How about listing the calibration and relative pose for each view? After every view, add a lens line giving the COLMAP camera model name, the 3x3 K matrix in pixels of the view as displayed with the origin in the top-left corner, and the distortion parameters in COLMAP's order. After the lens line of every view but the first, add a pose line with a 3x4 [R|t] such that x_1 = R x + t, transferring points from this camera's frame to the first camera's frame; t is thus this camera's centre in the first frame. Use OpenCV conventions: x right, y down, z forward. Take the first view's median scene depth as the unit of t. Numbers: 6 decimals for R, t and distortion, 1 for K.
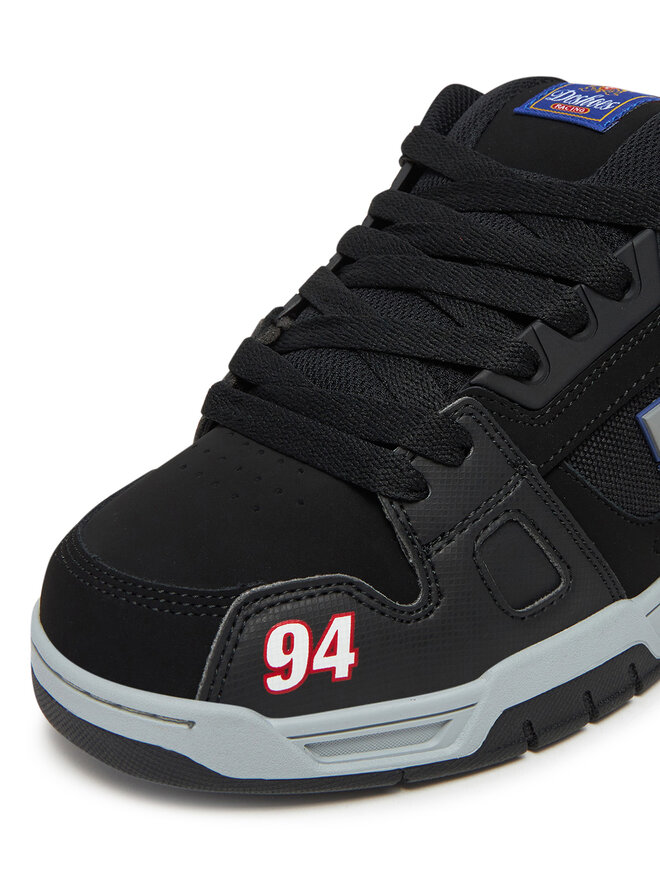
lens RADIAL K [[931.3, 0, 330.1], [0, 931.3, 439.7], [0, 0, 1]] dist [0.014223, 0.000000]
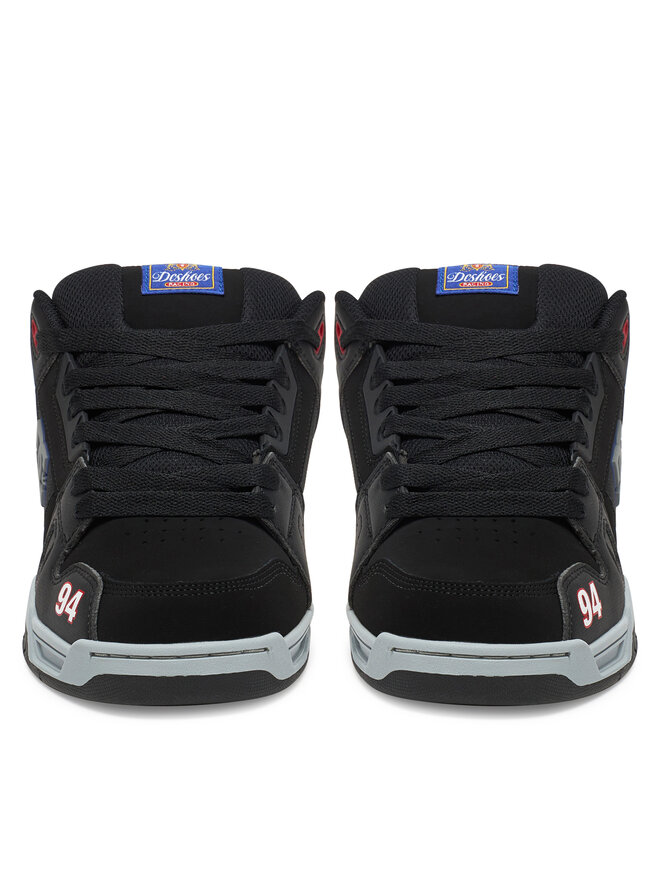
lens RADIAL K [[1651.1, 0, 330.0], [0, 1651.1, 440.1], [0, 0, 1]] dist [-0.027506, 0.000000]
pose [[0.734847, -0.162421, 0.658498, -2.277669], [0.283909, 0.955409, -0.081171, 0.044315], [-0.615951, 0.246602, 0.748192, -1.053471]]
